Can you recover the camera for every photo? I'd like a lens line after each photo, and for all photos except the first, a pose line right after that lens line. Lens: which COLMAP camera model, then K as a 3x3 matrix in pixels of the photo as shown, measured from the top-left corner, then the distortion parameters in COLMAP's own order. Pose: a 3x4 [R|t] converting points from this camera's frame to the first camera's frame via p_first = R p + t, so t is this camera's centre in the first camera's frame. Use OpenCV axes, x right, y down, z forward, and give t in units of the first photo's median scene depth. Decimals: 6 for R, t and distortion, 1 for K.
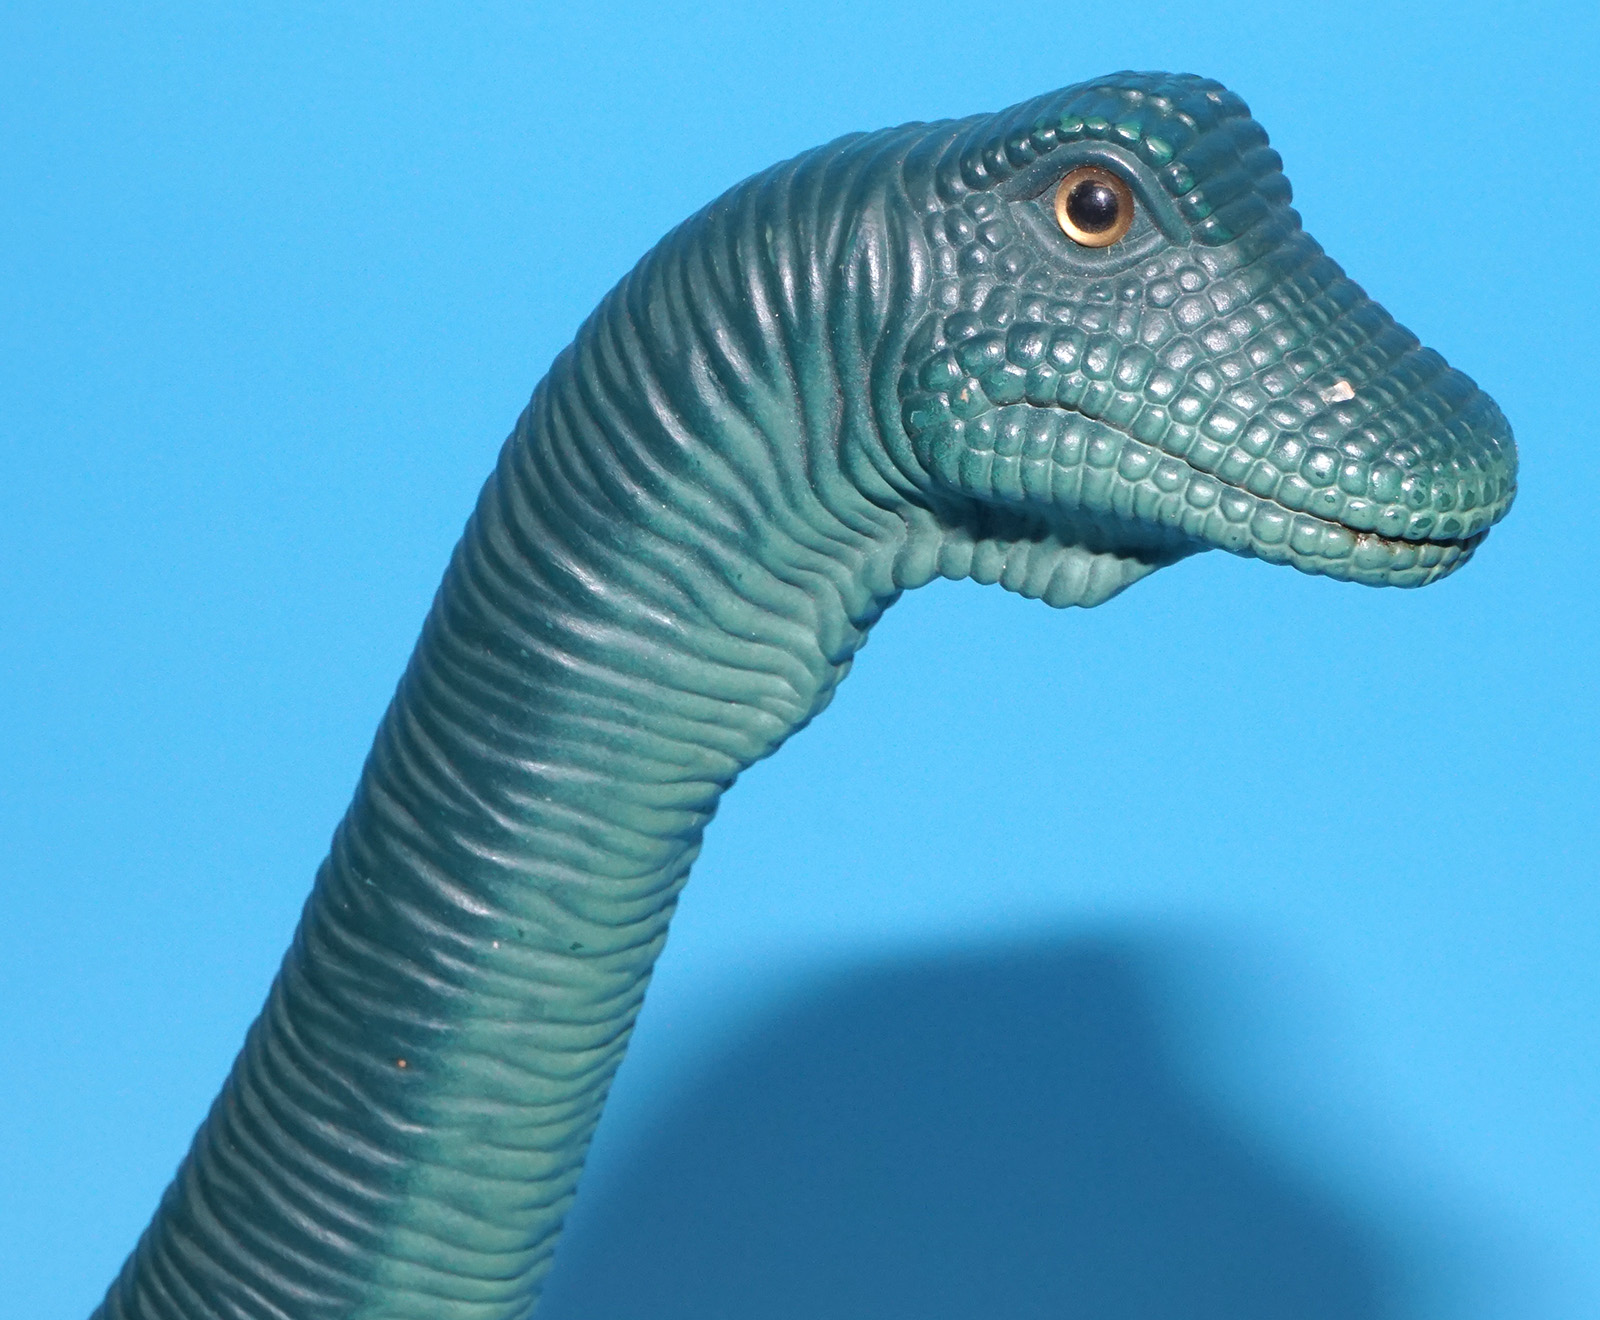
lens RADIAL K [[5953.8, 0, 798.6], [0, 5953.8, 662.3], [0, 0, 1]] dist [0.492890, 0.000000]
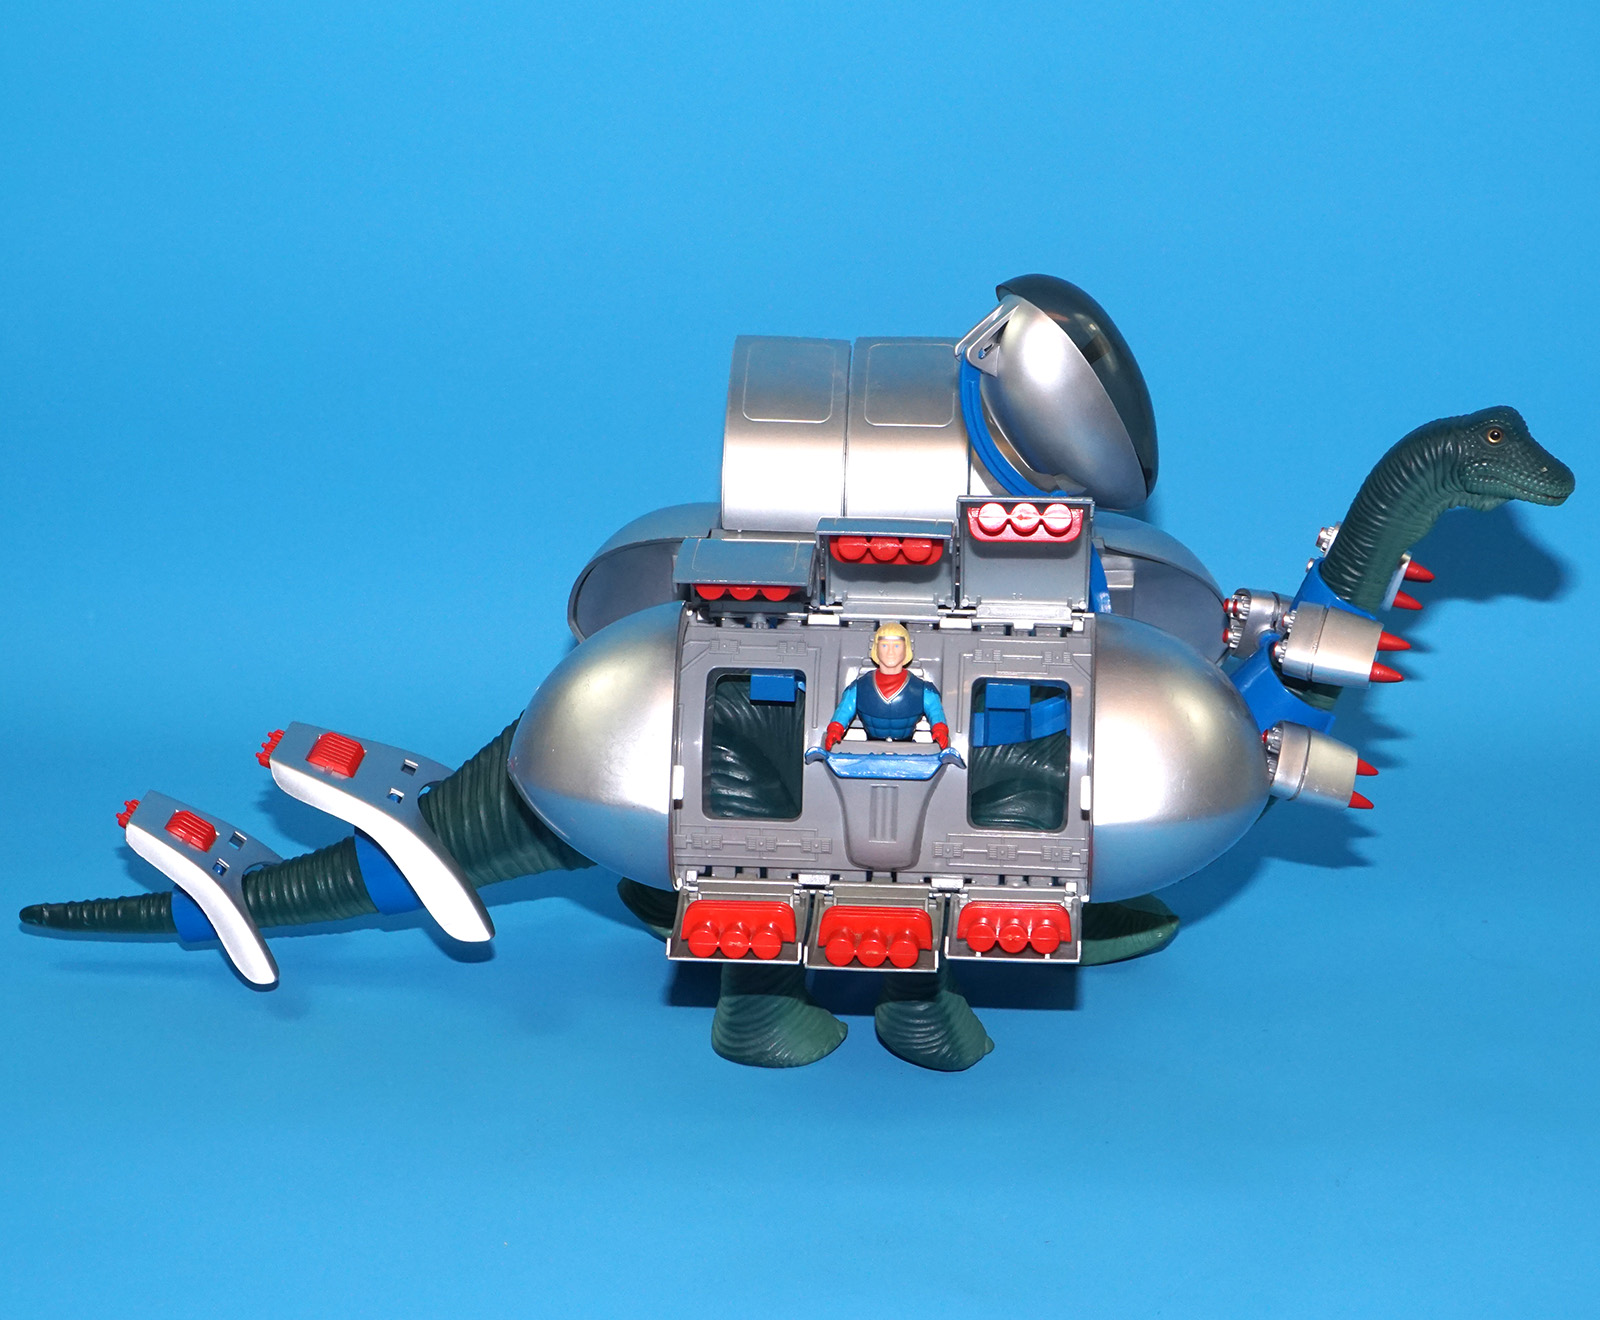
lens RADIAL K [[3222.7, 0, 835.7], [0, 3222.7, 664.7], [0, 0, 1]] dist [0.121035, 0.000000]
pose [[0.998930, -0.040508, 0.022314, -0.592251], [0.038695, 0.996324, 0.076422, -0.114955], [-0.025328, -0.075476, 0.996826, -1.804224]]
